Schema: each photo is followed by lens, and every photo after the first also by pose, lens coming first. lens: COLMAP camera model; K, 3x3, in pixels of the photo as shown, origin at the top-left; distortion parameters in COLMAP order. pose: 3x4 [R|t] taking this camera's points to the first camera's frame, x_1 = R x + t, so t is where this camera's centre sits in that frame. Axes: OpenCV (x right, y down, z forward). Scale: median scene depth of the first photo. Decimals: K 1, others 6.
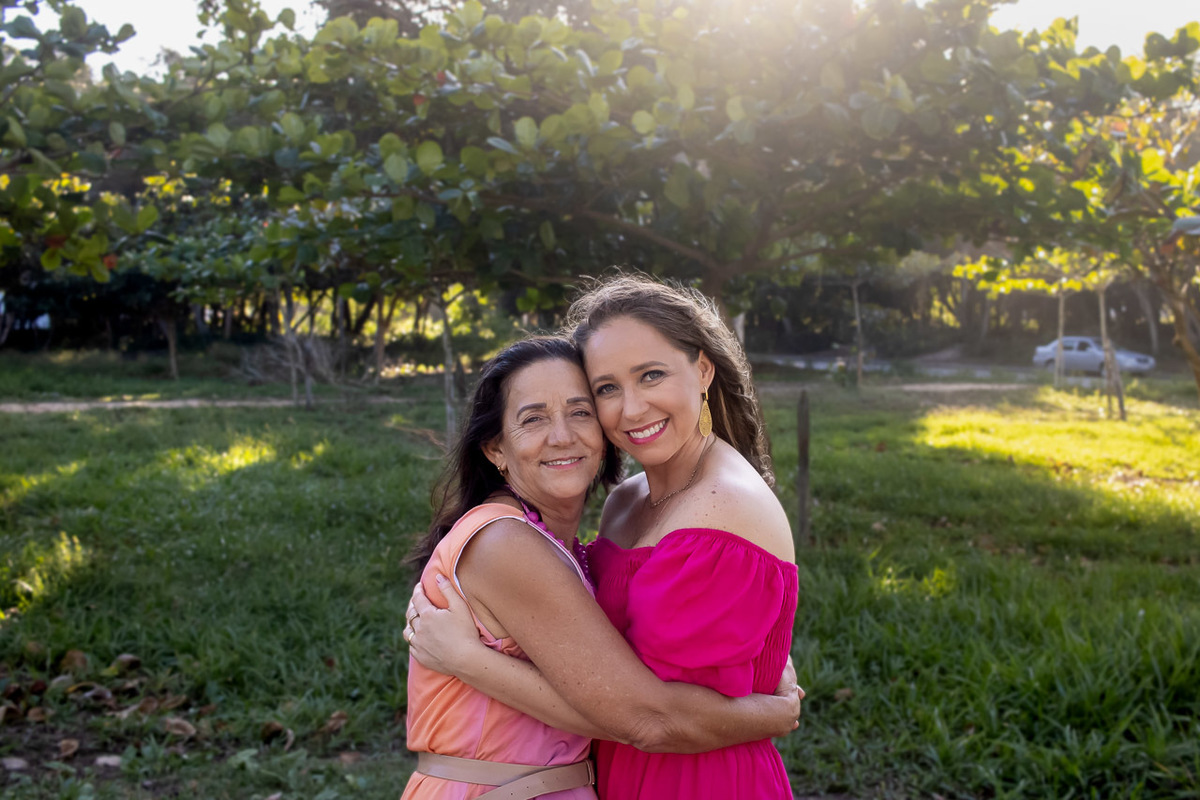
lens RADIAL K [[1331.5, 0, 569.6], [0, 1331.5, 395.3], [0, 0, 1]] dist [-0.108631, 0.044247]
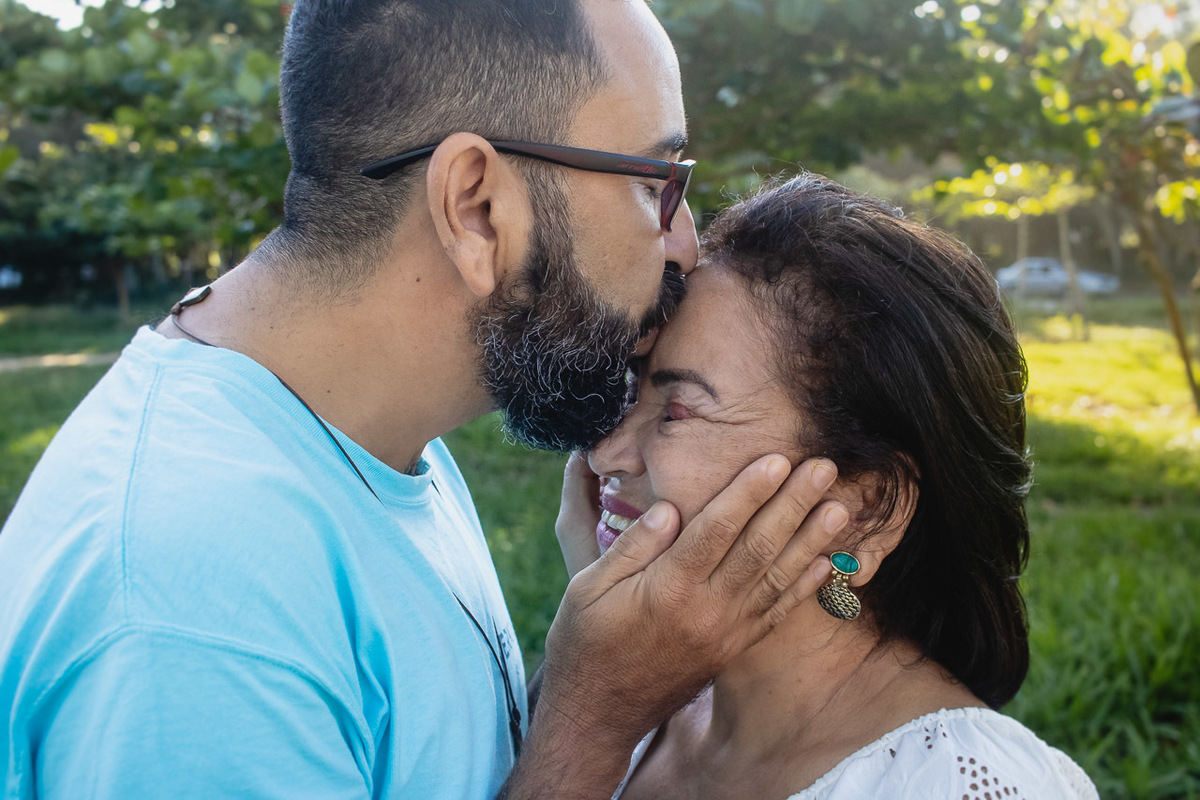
lens RADIAL K [[1287.6, 0, 581.5], [0, 1287.6, 397.5], [0, 0, 1]] dist [-0.087958, 0.011955]
pose [[0.999239, -0.033056, 0.020699, 0.054066], [0.031981, 0.998224, 0.050267, -0.001380], [-0.022324, -0.049567, 0.998521, 0.129166]]
